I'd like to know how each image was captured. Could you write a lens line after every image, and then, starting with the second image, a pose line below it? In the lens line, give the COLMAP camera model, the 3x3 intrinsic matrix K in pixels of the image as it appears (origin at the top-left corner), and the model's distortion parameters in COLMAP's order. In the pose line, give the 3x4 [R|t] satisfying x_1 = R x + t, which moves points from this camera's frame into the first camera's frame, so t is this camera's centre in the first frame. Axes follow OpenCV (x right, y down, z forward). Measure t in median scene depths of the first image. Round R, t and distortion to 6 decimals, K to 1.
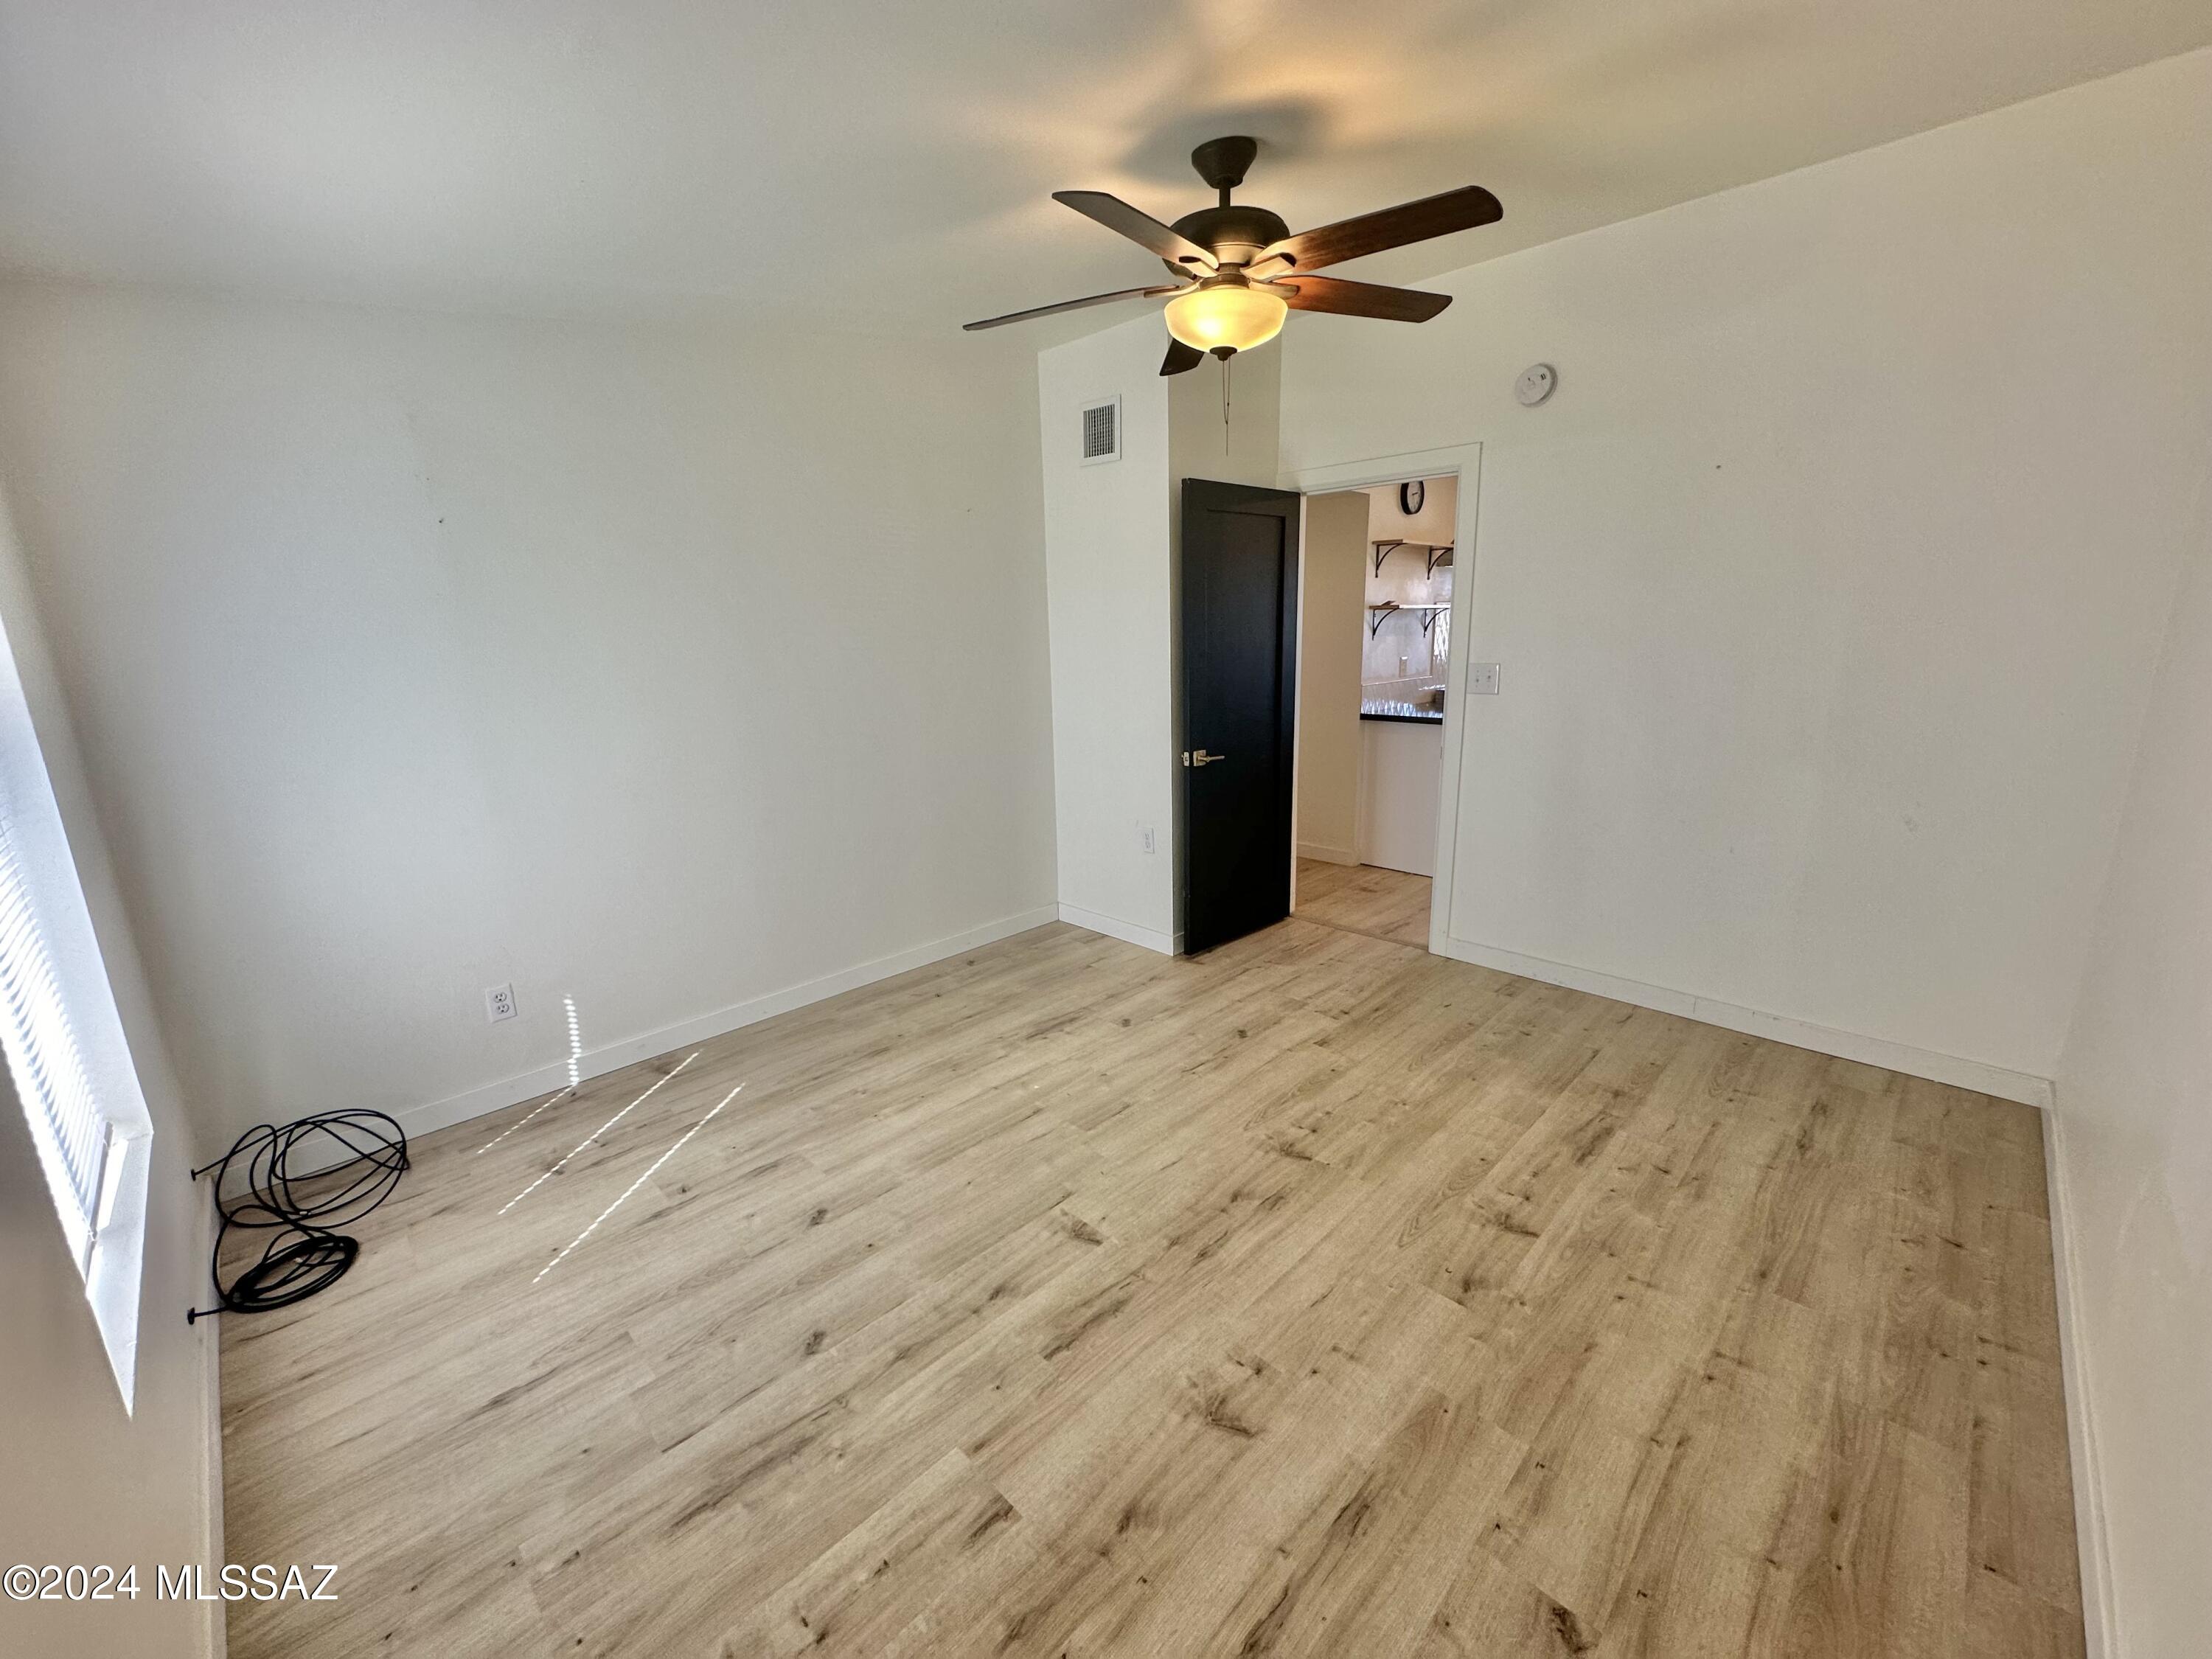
lens RADIAL K [[878.1, 0, 1101.9], [0, 878.1, 823.1], [0, 0, 1]] dist [-0.002212, -0.000048]
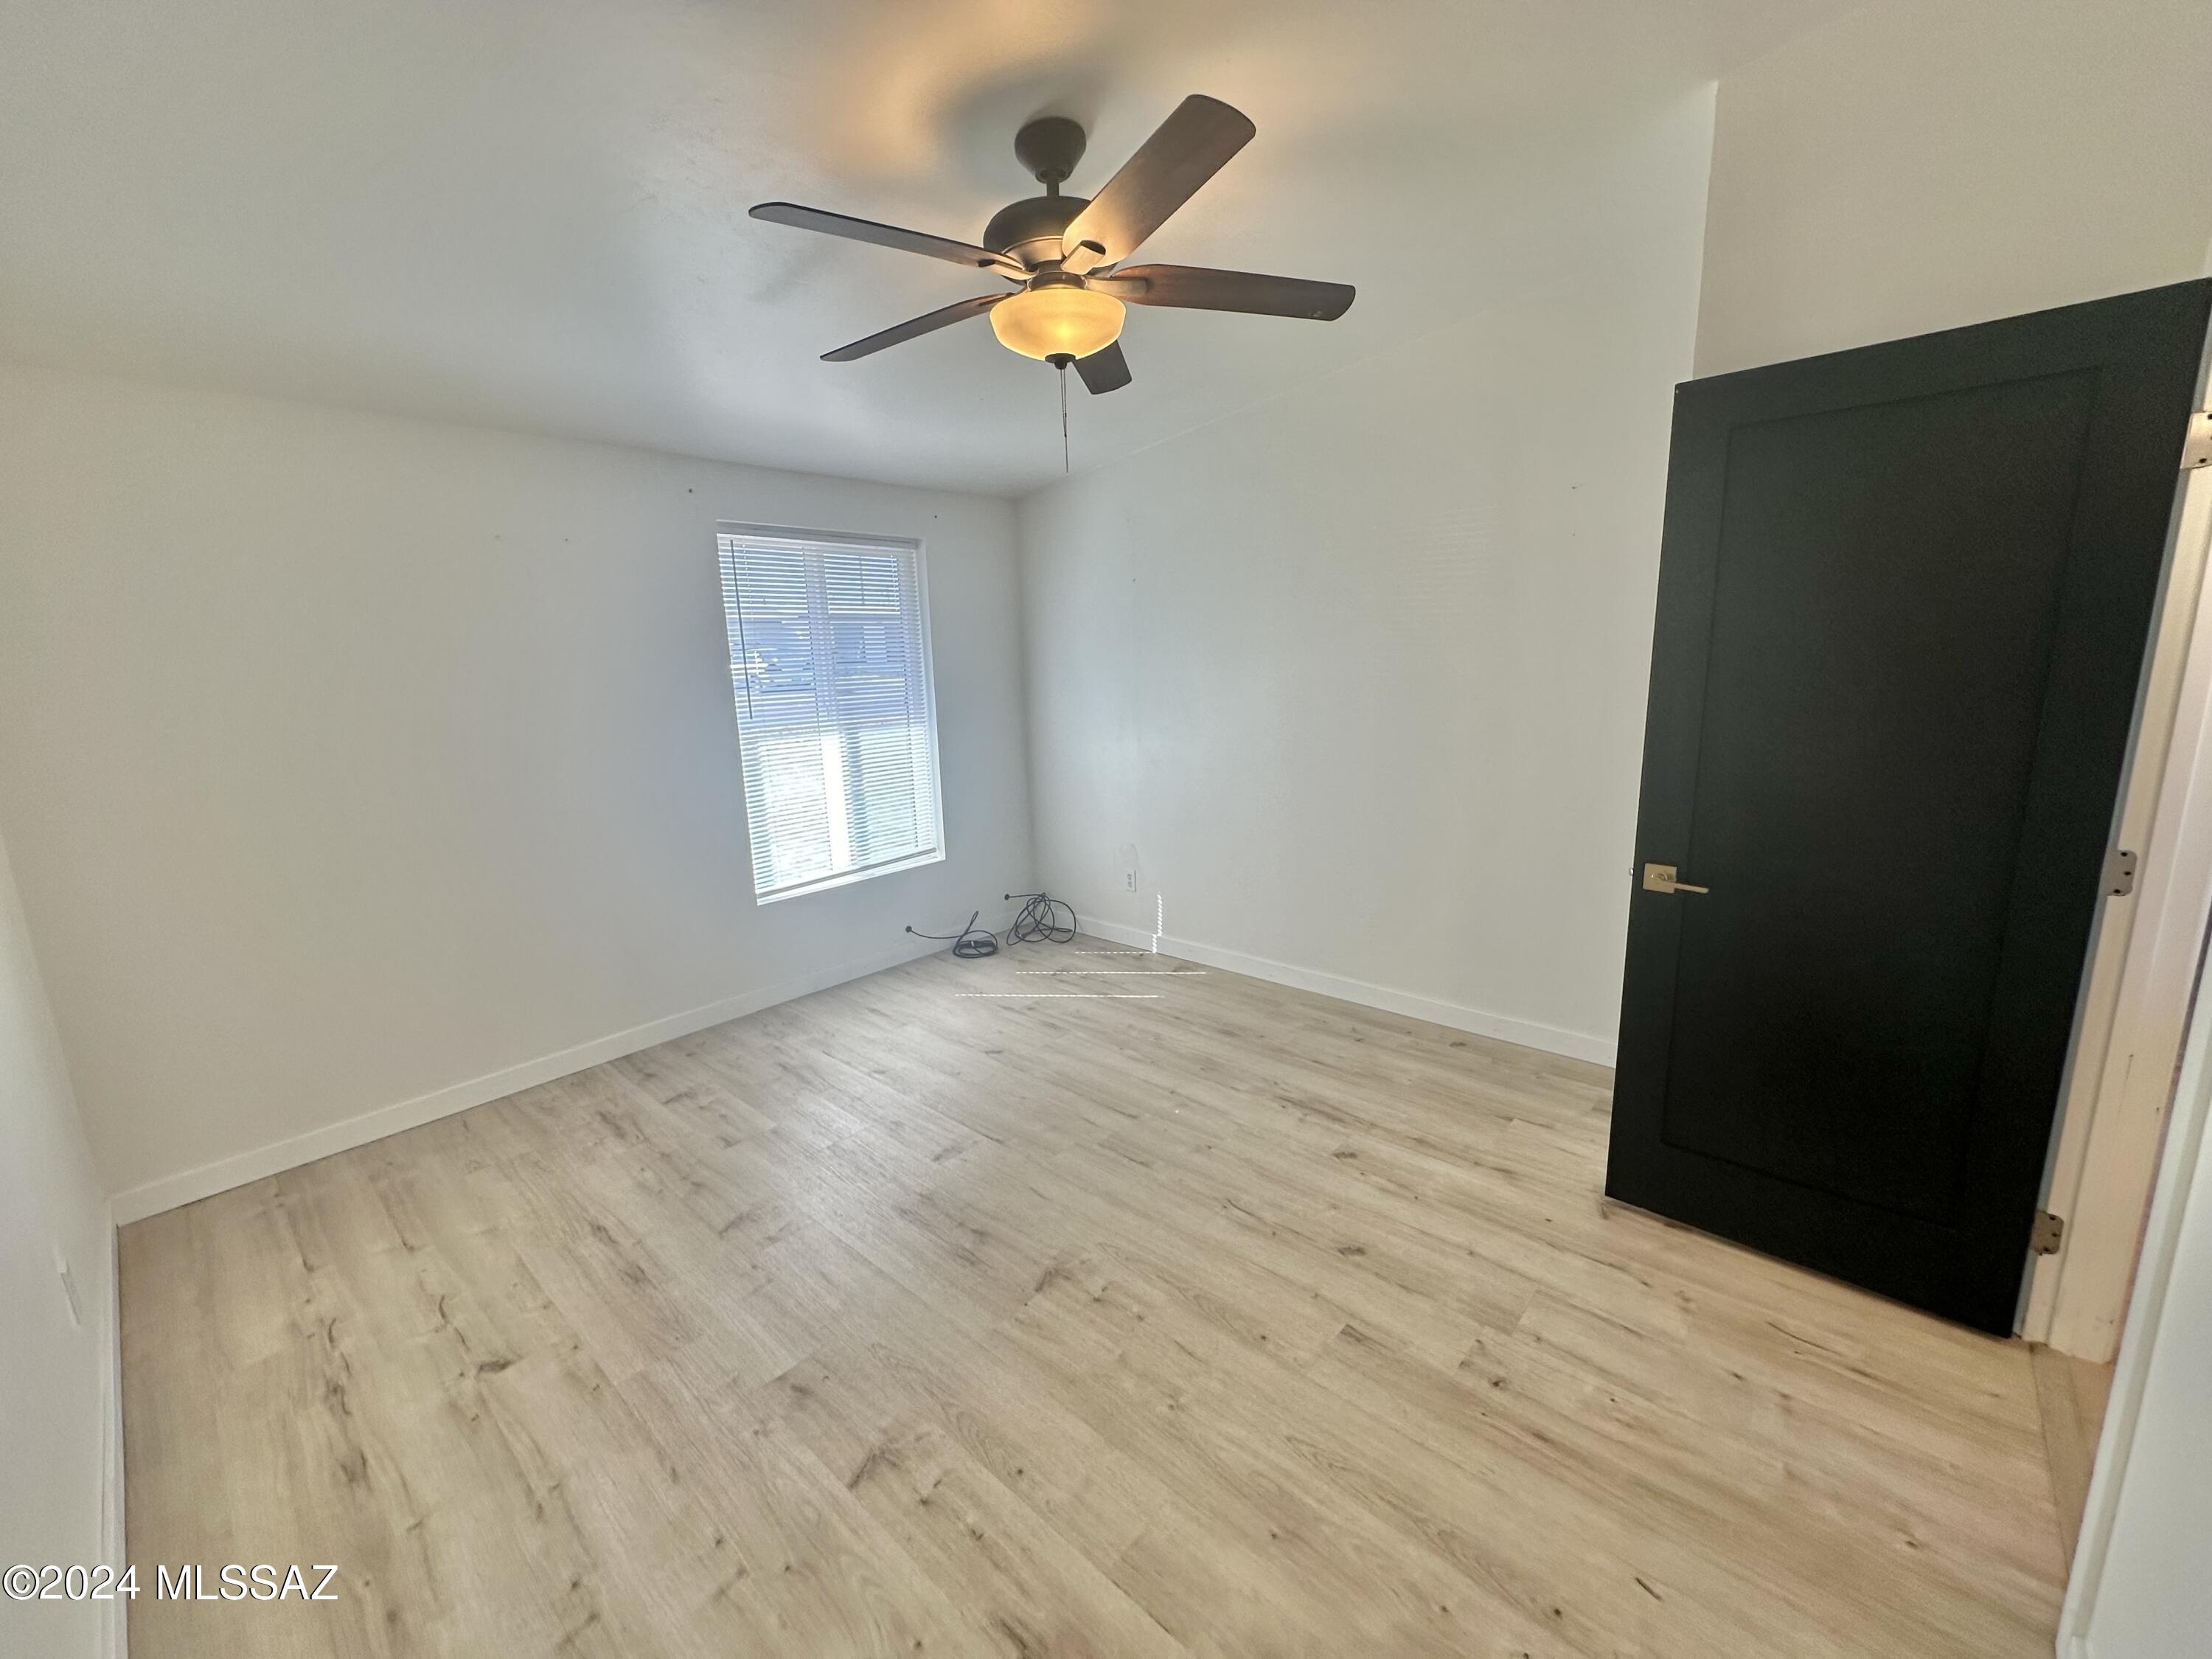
lens RADIAL K [[878.1, 0, 1115.0], [0, 878.1, 828.2], [0, 0, 1]] dist [-0.002212, -0.000048]
pose [[0.065485, 0.218287, -0.973685, 0.881833], [-0.193406, 0.960052, 0.202223, -0.212096], [0.978931, 0.175074, 0.105087, 0.821108]]
